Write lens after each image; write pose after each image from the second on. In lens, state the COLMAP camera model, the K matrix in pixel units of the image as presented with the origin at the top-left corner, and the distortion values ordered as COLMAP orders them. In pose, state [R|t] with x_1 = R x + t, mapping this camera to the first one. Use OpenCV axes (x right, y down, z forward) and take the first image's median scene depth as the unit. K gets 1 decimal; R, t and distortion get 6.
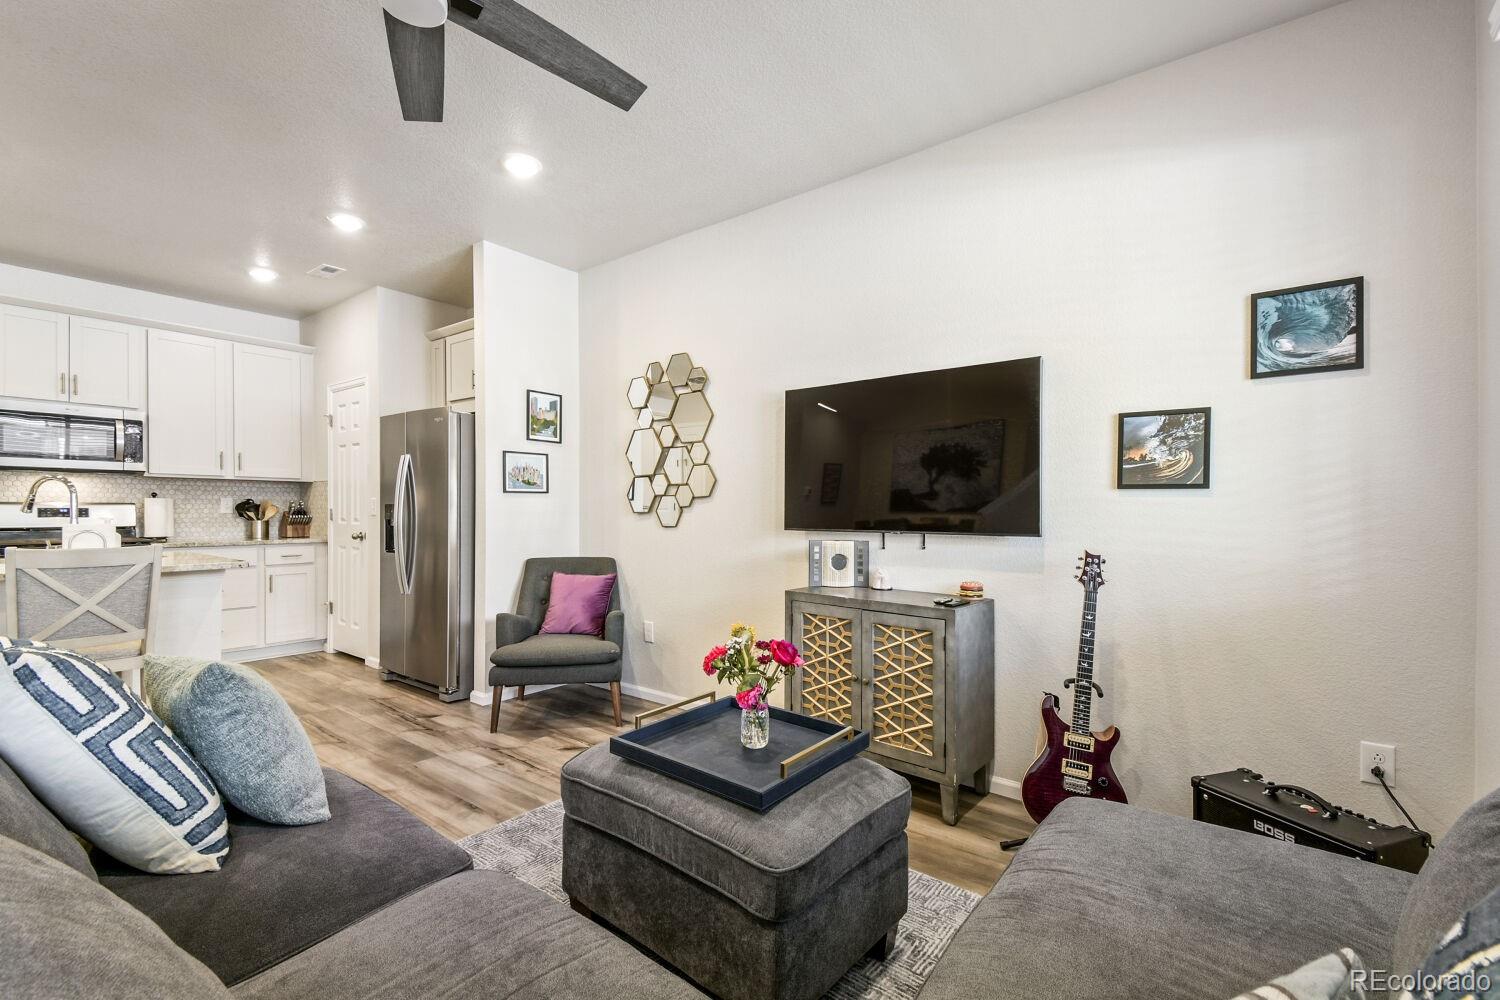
lens RADIAL K [[658.1, 0, 765.9], [0, 658.1, 510.7], [0, 0, 1]] dist [0.014587, -0.011086]
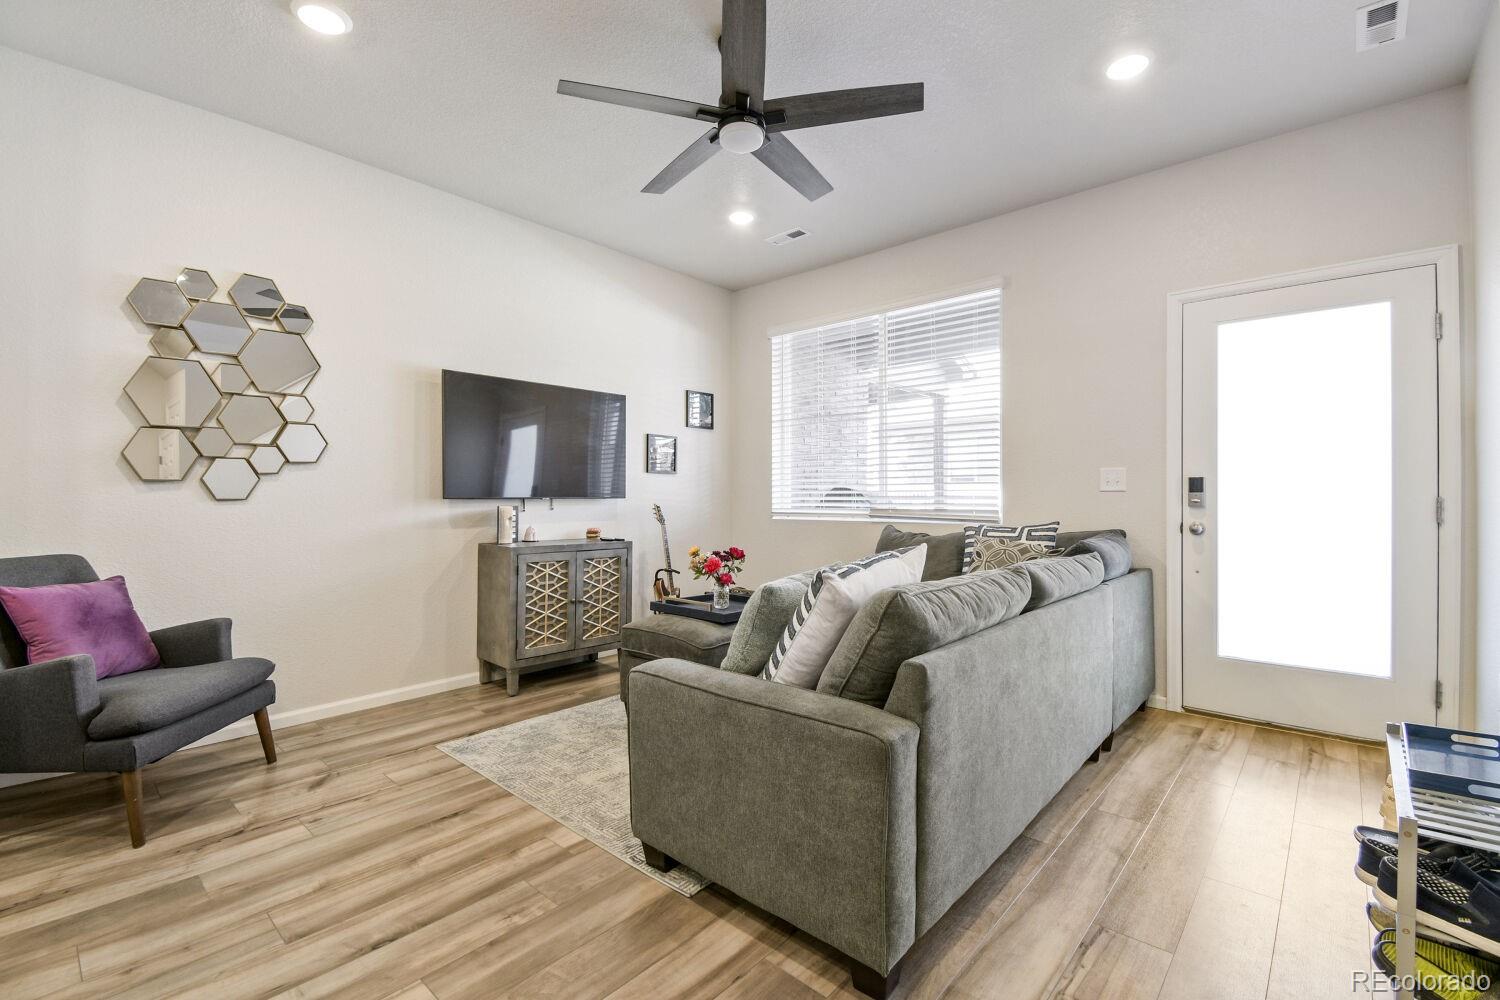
lens RADIAL K [[658.1, 0, 747.8], [0, 658.1, 486.1], [0, 0, 1]] dist [0.014587, -0.011086]
pose [[0.072489, 0.009361, 0.997325, -0.771228], [0.000648, 0.999955, -0.009433, 0.014158], [-0.997369, 0.001330, 0.072480, 0.325977]]
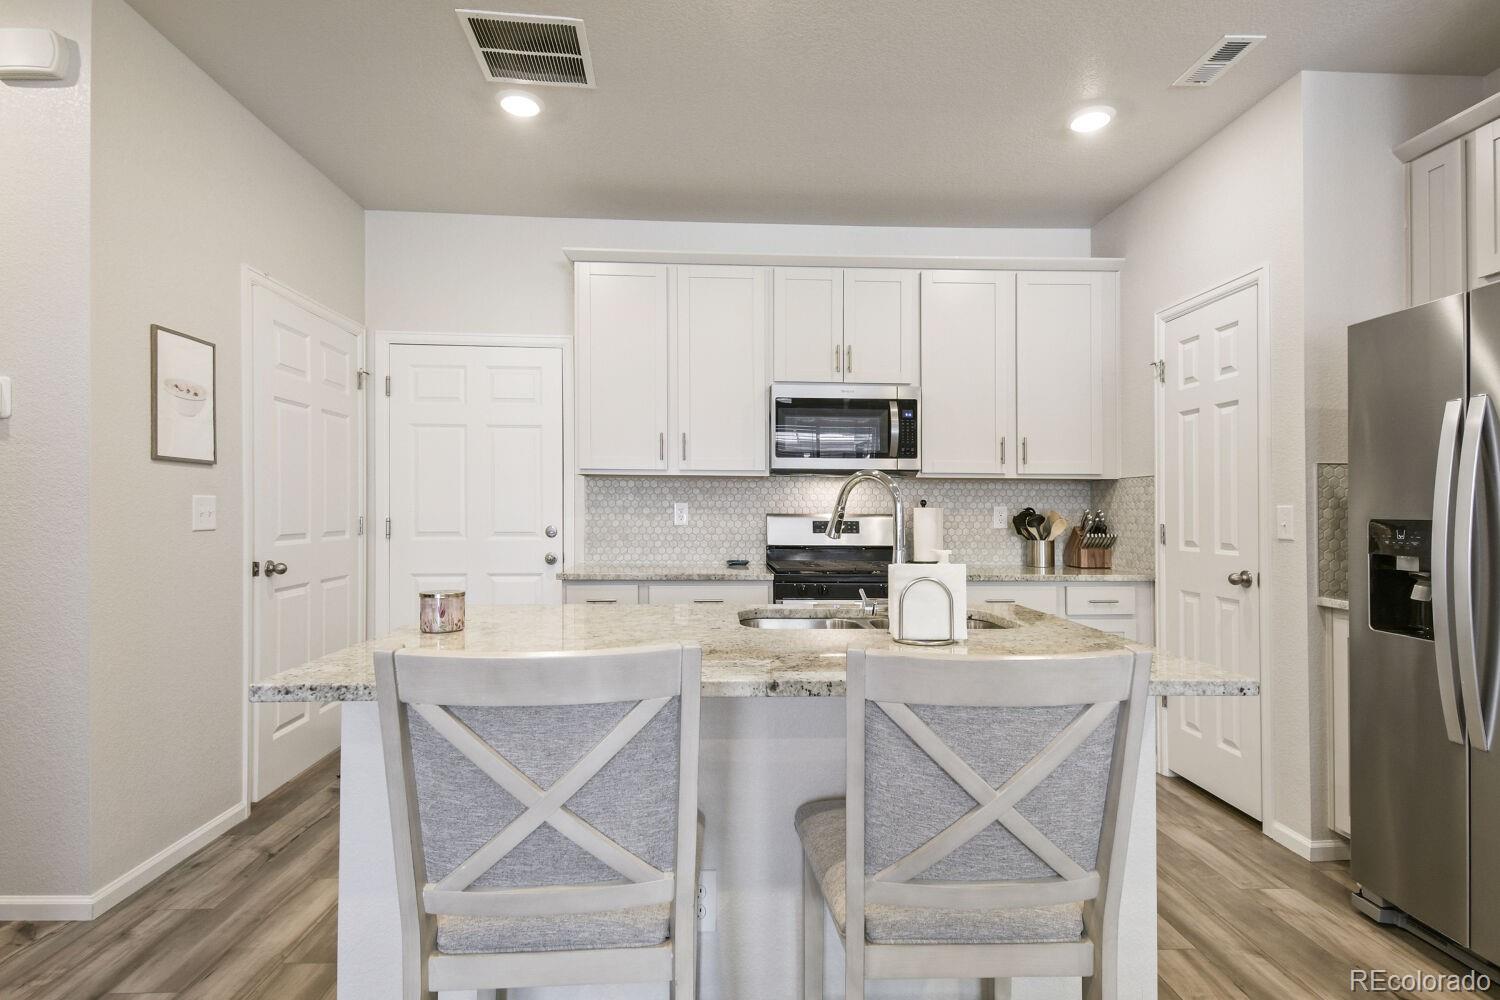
lens RADIAL K [[774.5, 0, 745.2], [0, 774.5, 501.8], [0, 0, 1]] dist [0.012846, -0.005960]
pose [[0.635421, -0.011588, -0.772079, -0.450746], [-0.003656, 0.999831, -0.018015, -0.010971], [0.772157, 0.014270, 0.635271, 0.354746]]
